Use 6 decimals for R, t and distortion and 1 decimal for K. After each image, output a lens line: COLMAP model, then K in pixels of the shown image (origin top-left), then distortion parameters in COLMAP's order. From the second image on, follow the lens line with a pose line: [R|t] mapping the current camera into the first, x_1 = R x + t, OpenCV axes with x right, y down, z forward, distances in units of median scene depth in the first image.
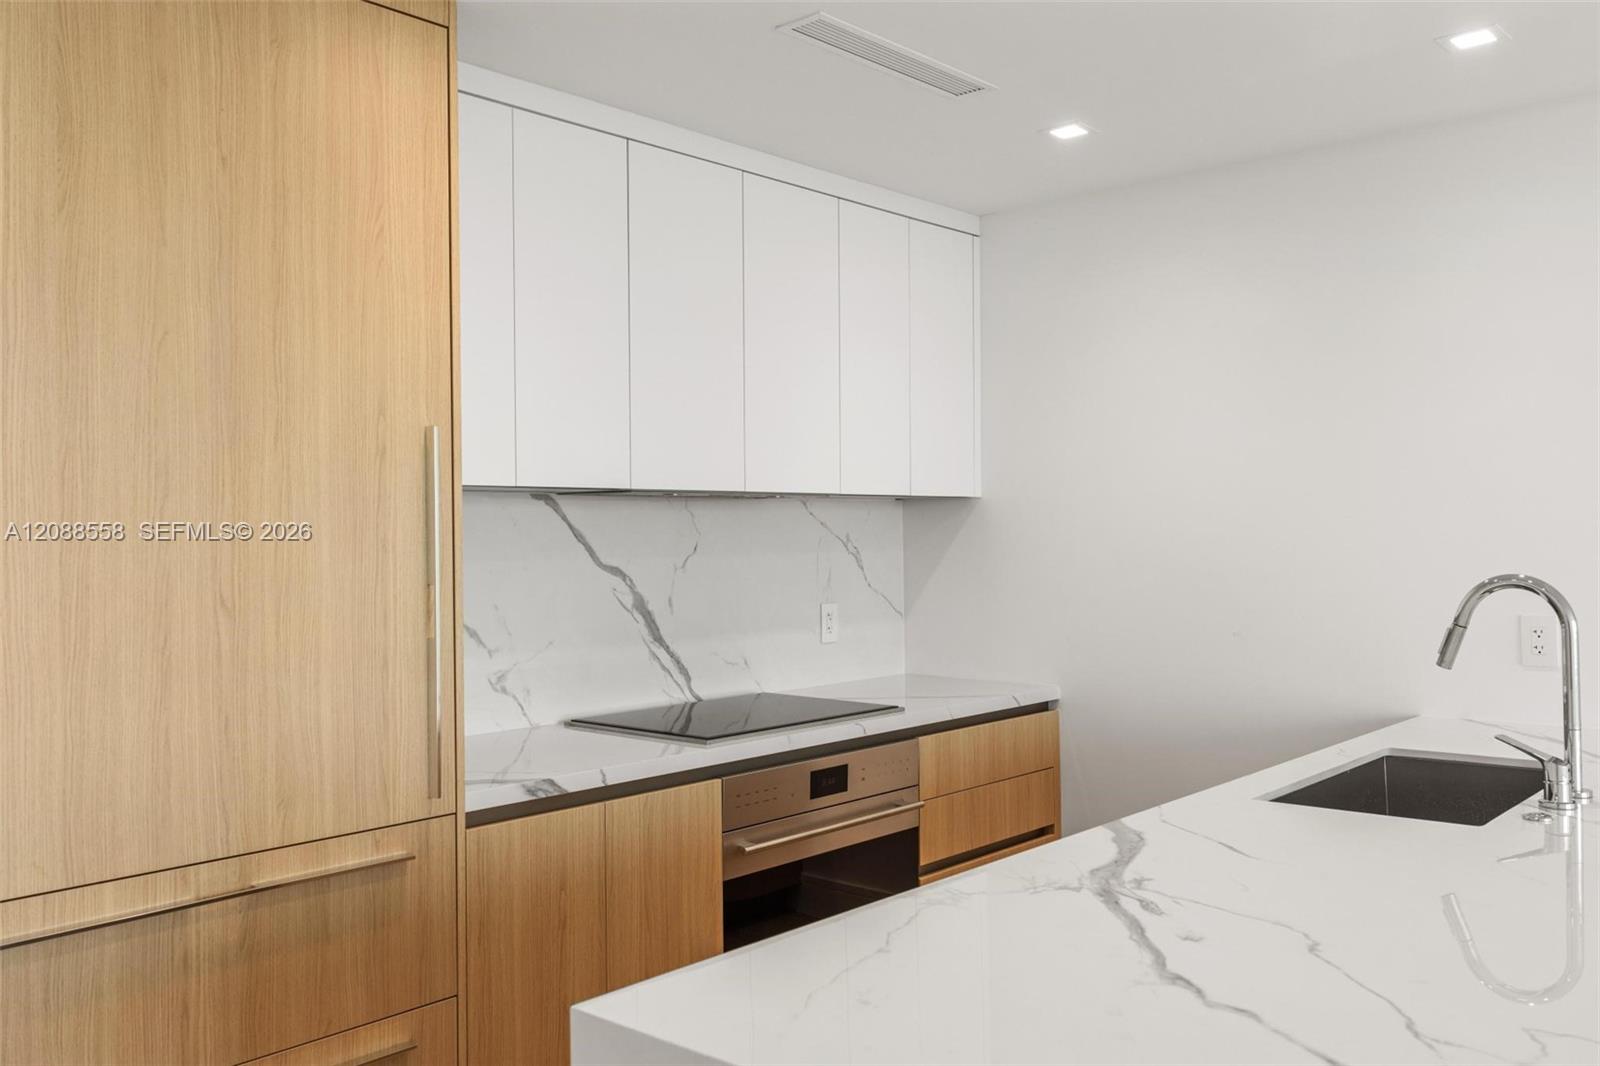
lens RADIAL K [[1323.3, 0, 795.8], [0, 1323.3, 526.7], [0, 0, 1]] dist [-0.009262, 0.002287]
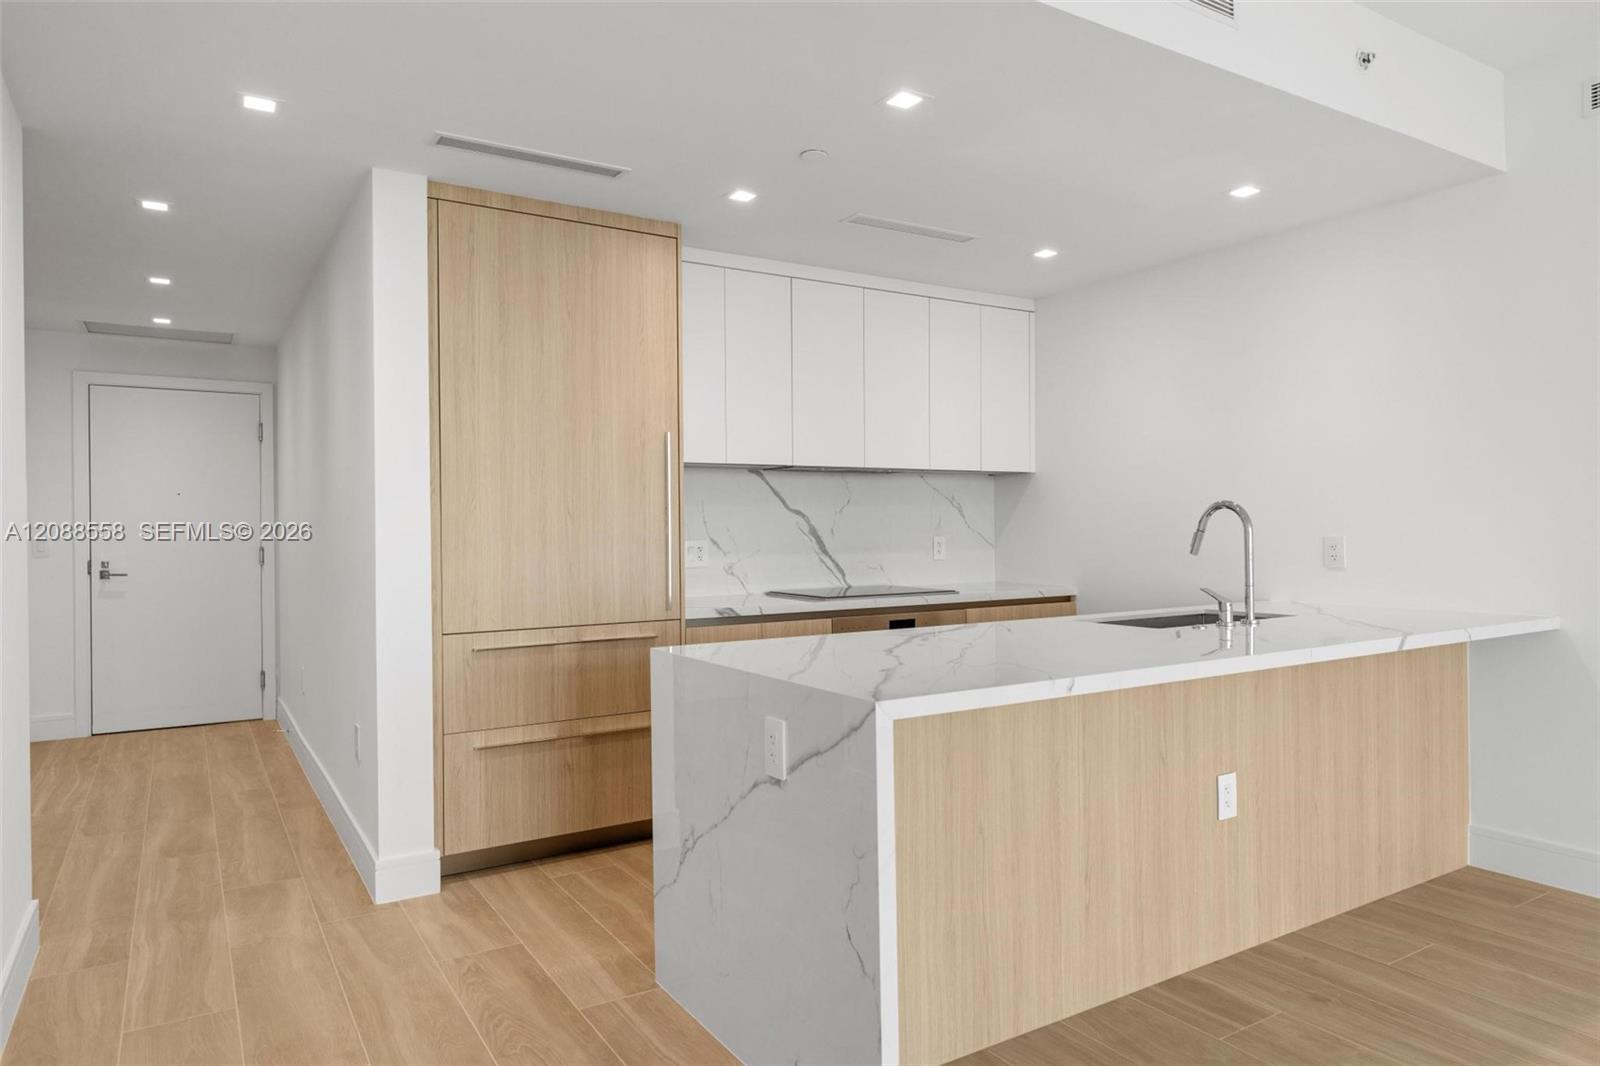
lens RADIAL K [[987.4, 0, 810.5], [0, 987.4, 532.8], [0, 0, 1]] dist [-0.008399, 0.006212]
pose [[0.961656, 0.004375, -0.274224, 0.264374], [0.000126, 0.999866, 0.016393, 0.040824], [0.274259, -0.015799, 0.961526, -0.313291]]
